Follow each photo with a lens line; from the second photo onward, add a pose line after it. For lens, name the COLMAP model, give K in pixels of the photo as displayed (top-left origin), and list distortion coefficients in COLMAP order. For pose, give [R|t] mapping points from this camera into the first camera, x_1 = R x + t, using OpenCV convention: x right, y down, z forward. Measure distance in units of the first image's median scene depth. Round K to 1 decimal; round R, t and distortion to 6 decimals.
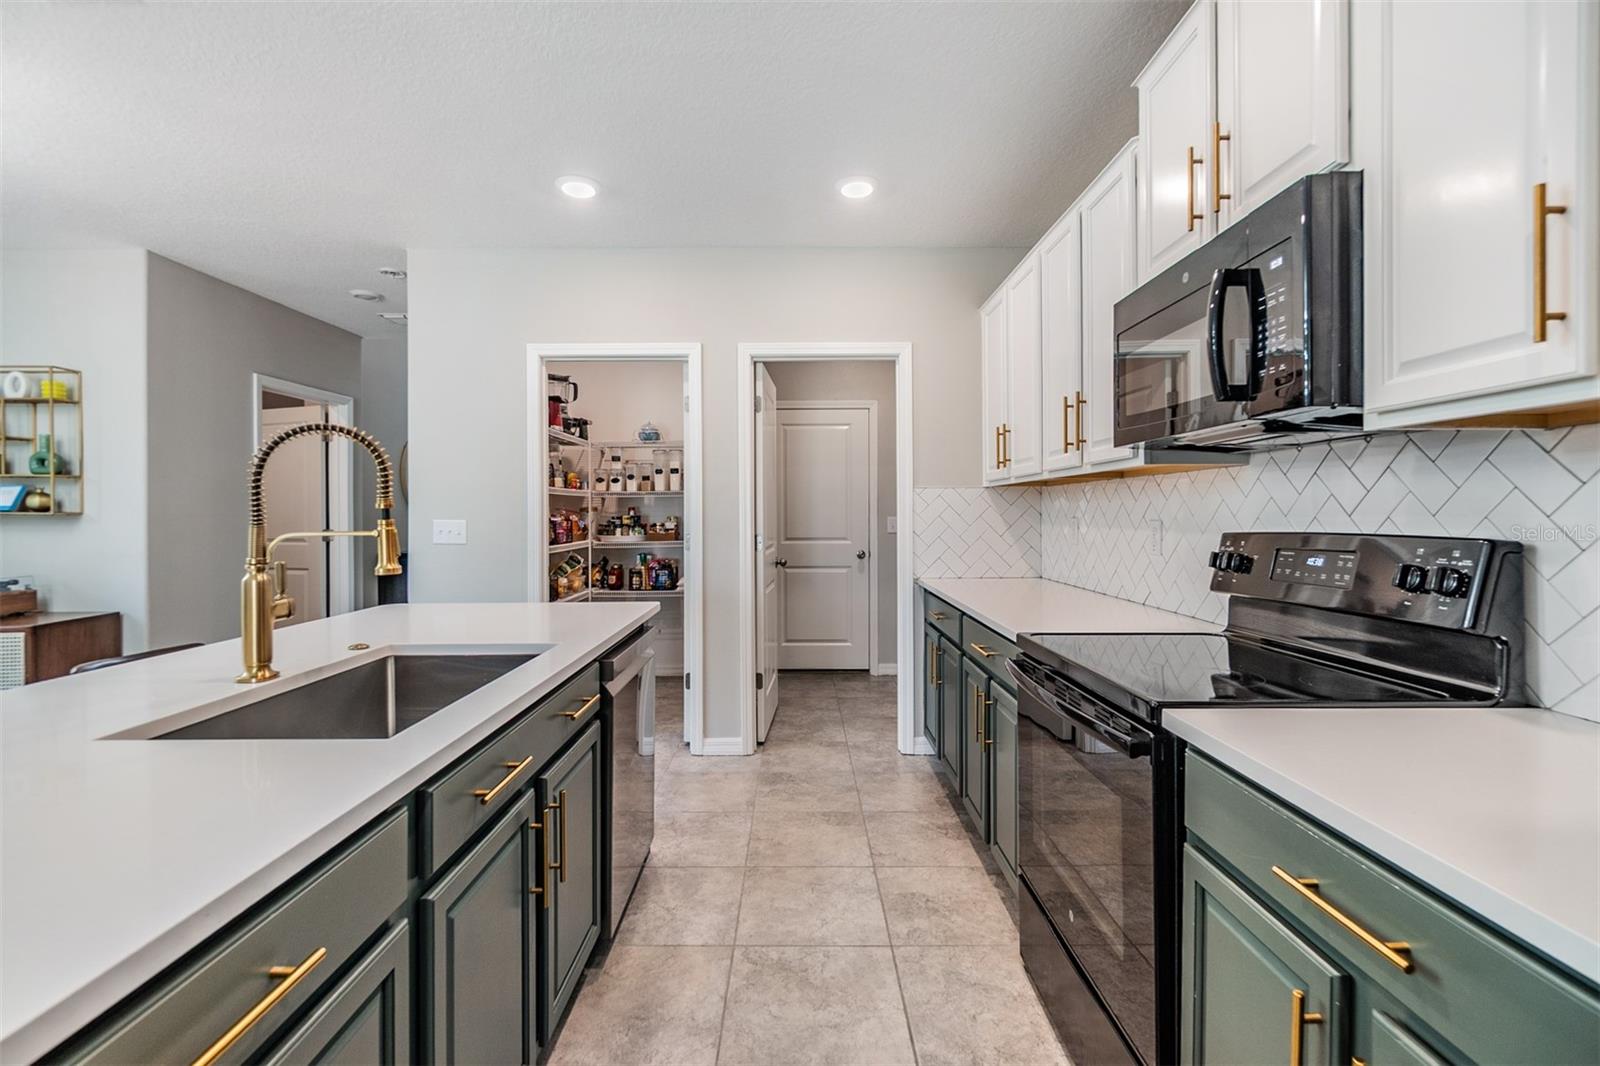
lens RADIAL K [[708.4, 0, 788.0], [0, 708.4, 513.8], [0, 0, 1]] dist [0.000881, 0.000317]
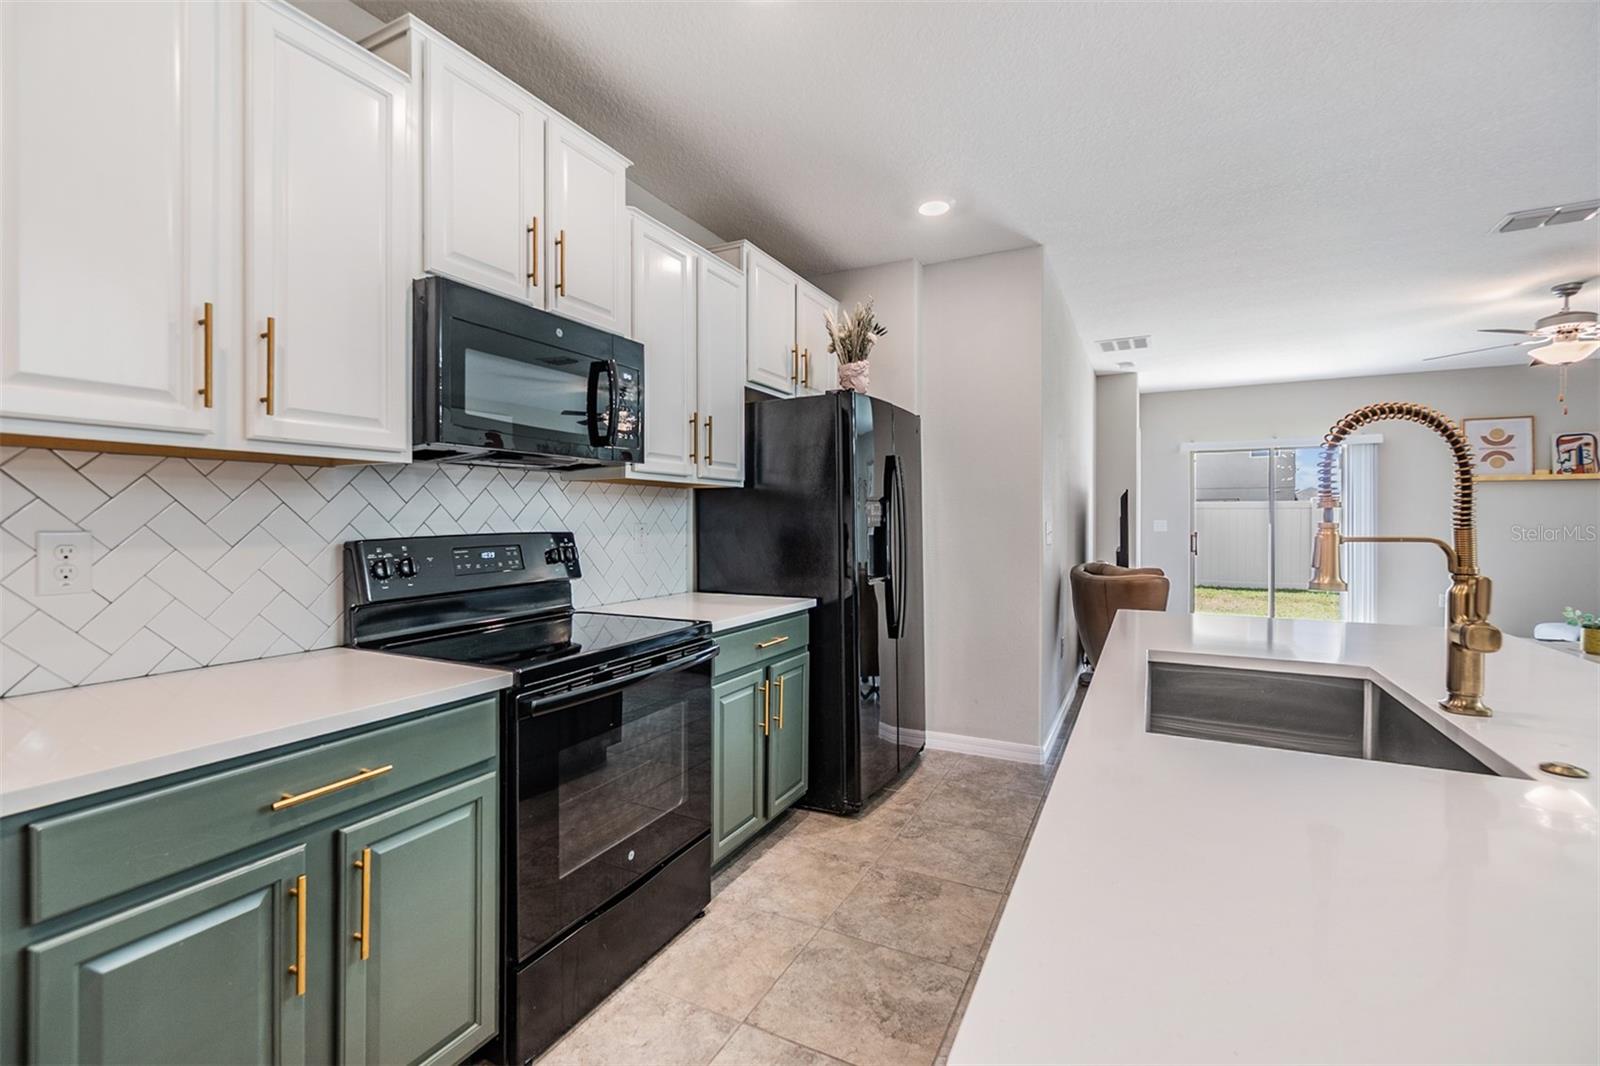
lens RADIAL K [[702.6, 0, 793.9], [0, 702.6, 526.5], [0, 0, 1]] dist [0.000702, -0.000270]
pose [[-0.893553, -0.000629, 0.448957, -0.192458], [0.003719, 0.999954, 0.008802, 0.001458], [-0.448942, 0.009534, -0.893510, 0.988632]]
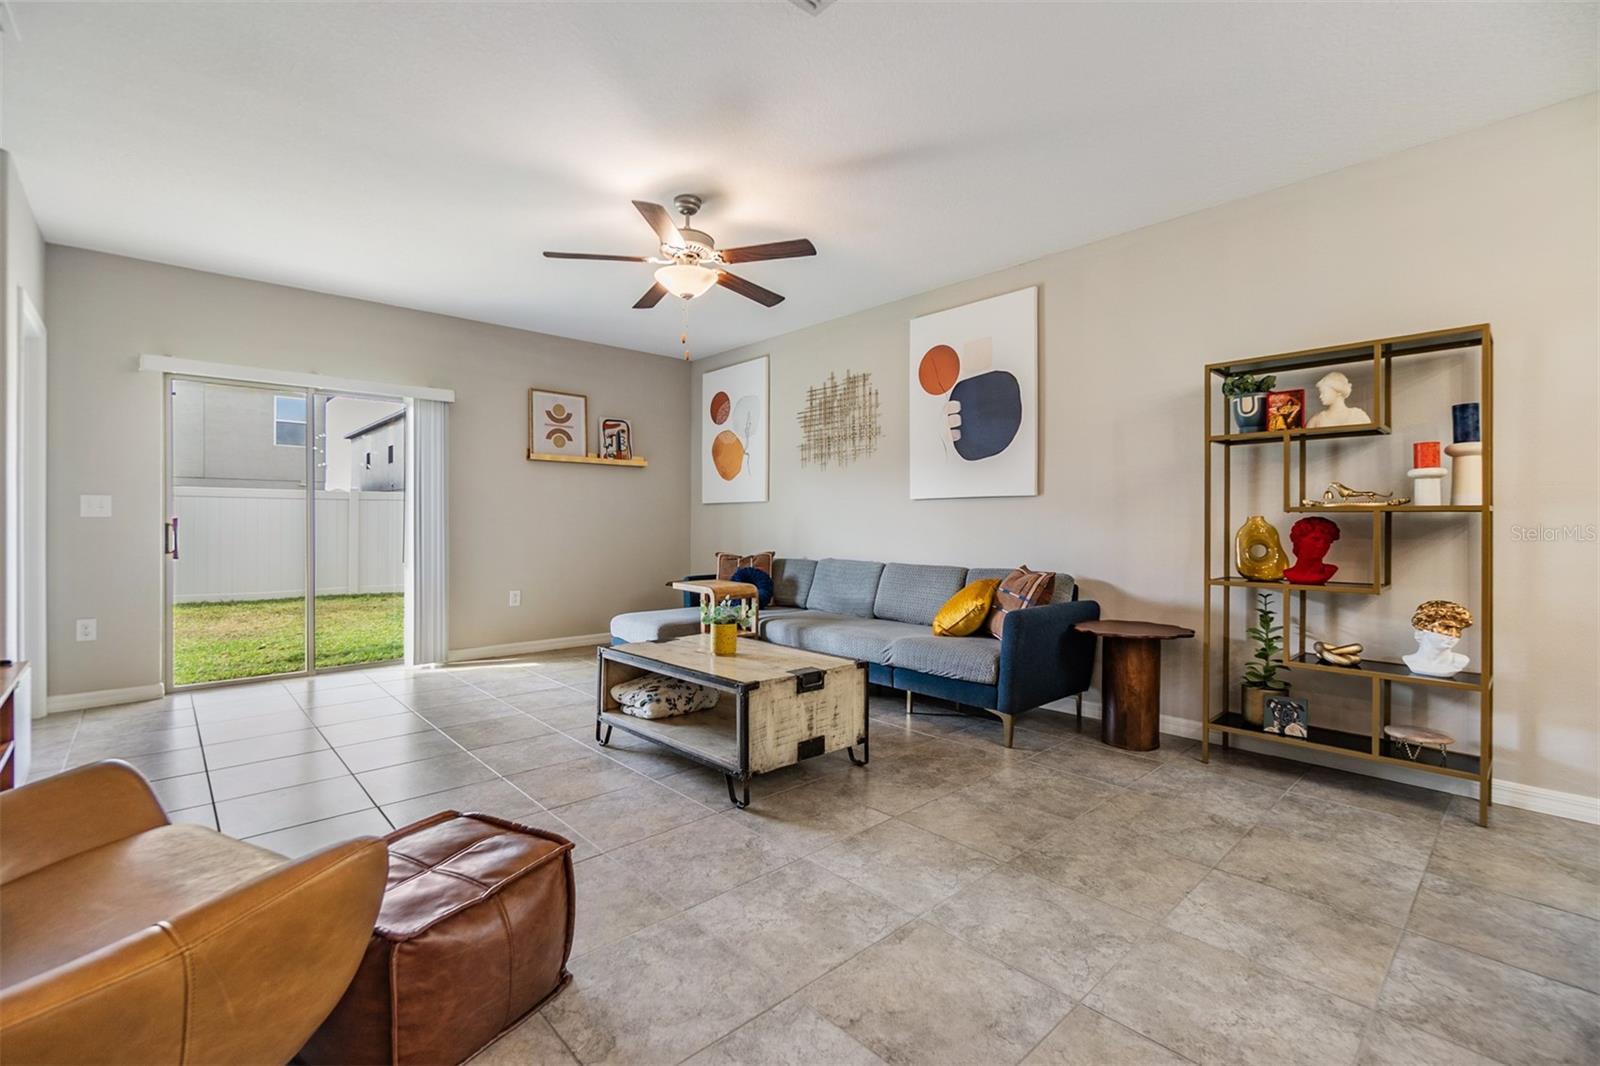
lens RADIAL K [[696.7, 0, 800.2], [0, 696.7, 519.4], [0, 0, 1]] dist [-0.003279, -0.000597]
pose [[-0.727249, -0.001638, -0.686371, -0.301916], [0.000481, 0.999996, -0.002896, 0.054370], [0.686373, -0.002436, -0.727245, 0.006329]]
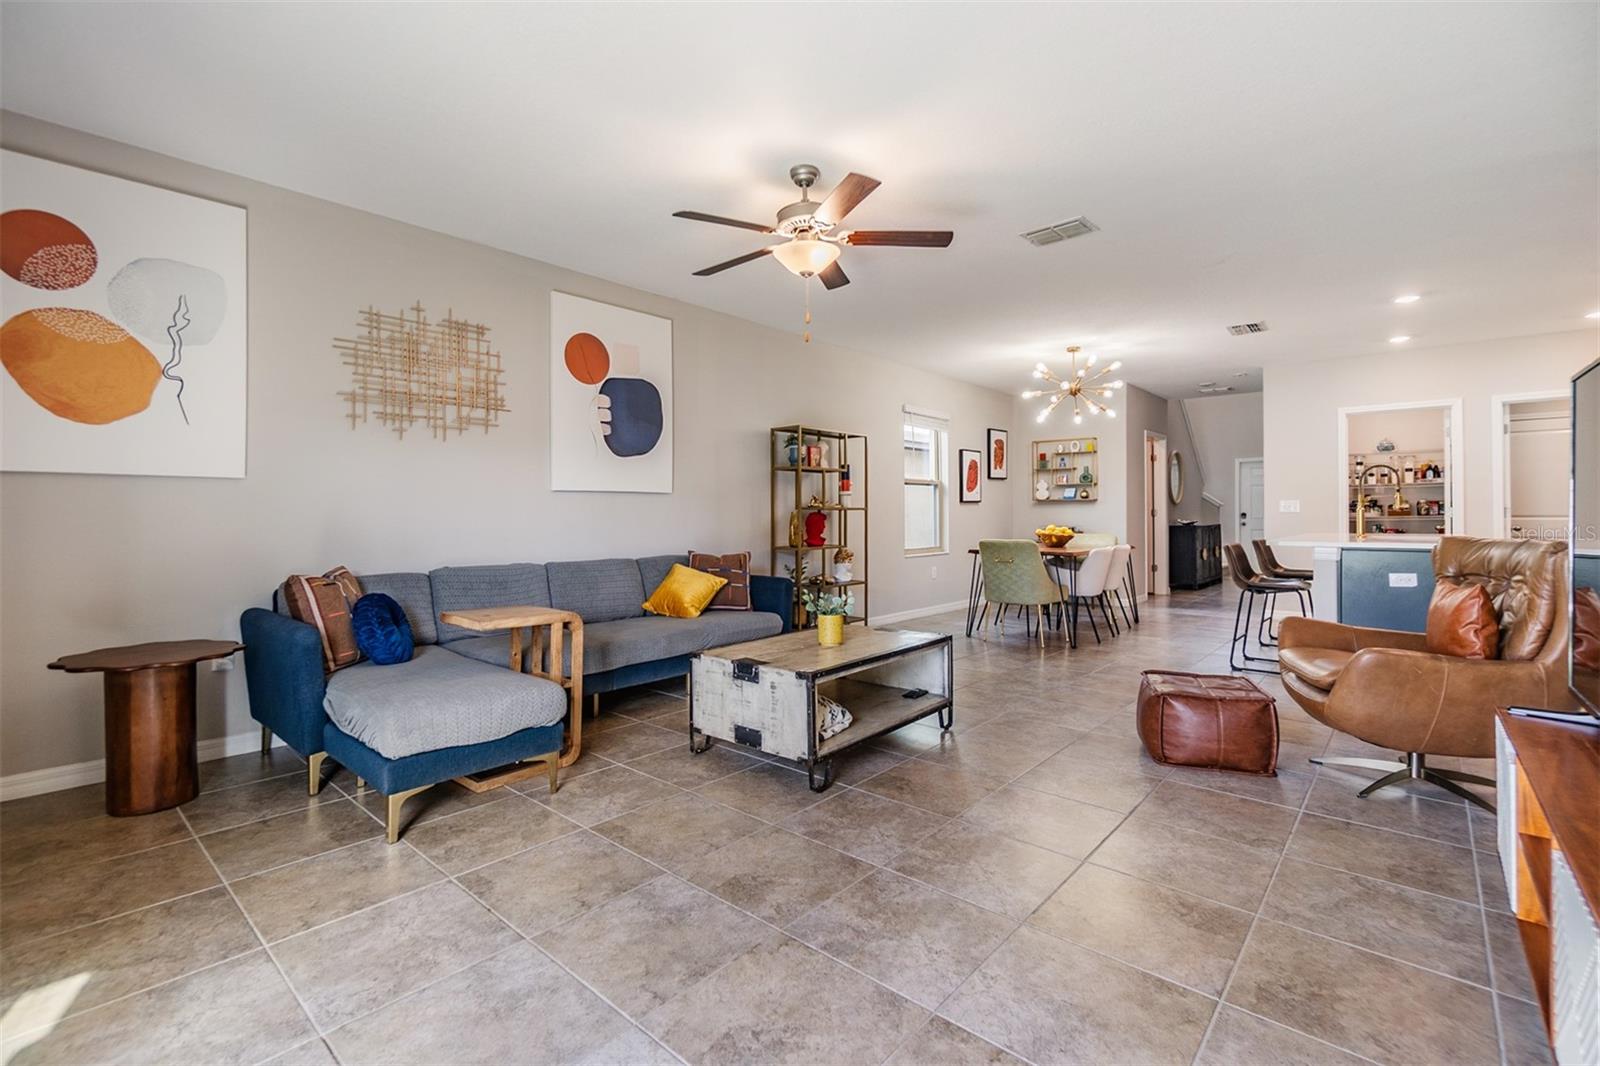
lens RADIAL K [[717.9, 0, 786.2], [0, 717.9, 511.2], [0, 0, 1]] dist [-0.004211, -0.000629]
pose [[0.750677, -0.001463, -0.660668, -0.247010], [0.000114, 0.999998, -0.002084, 0.050623], [0.660670, 0.001489, 0.750675, -1.699247]]
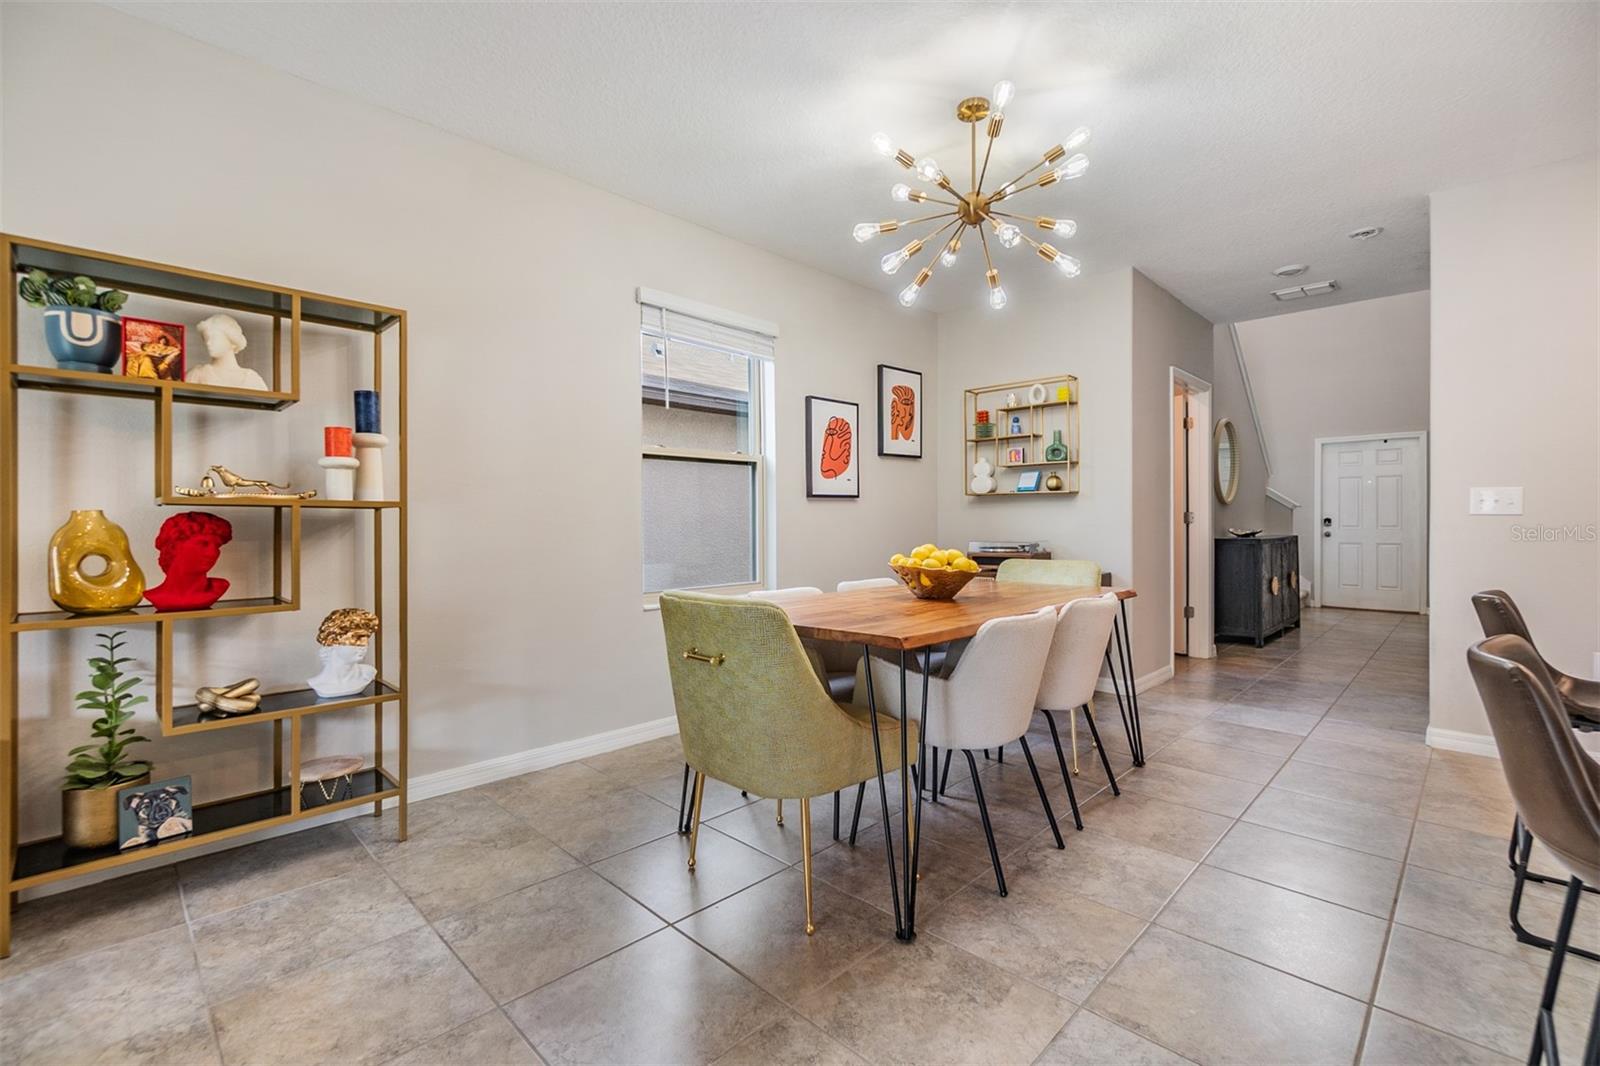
lens RADIAL K [[696.6, 0, 787.6], [0, 696.6, 524.7], [0, 0, 1]] dist [-0.003781, 0.000276]
pose [[0.711592, 0.005341, -0.702572, -0.589307], [0.000371, 0.999968, 0.007978, 0.055373], [0.702593, -0.005937, 0.711568, -0.275632]]
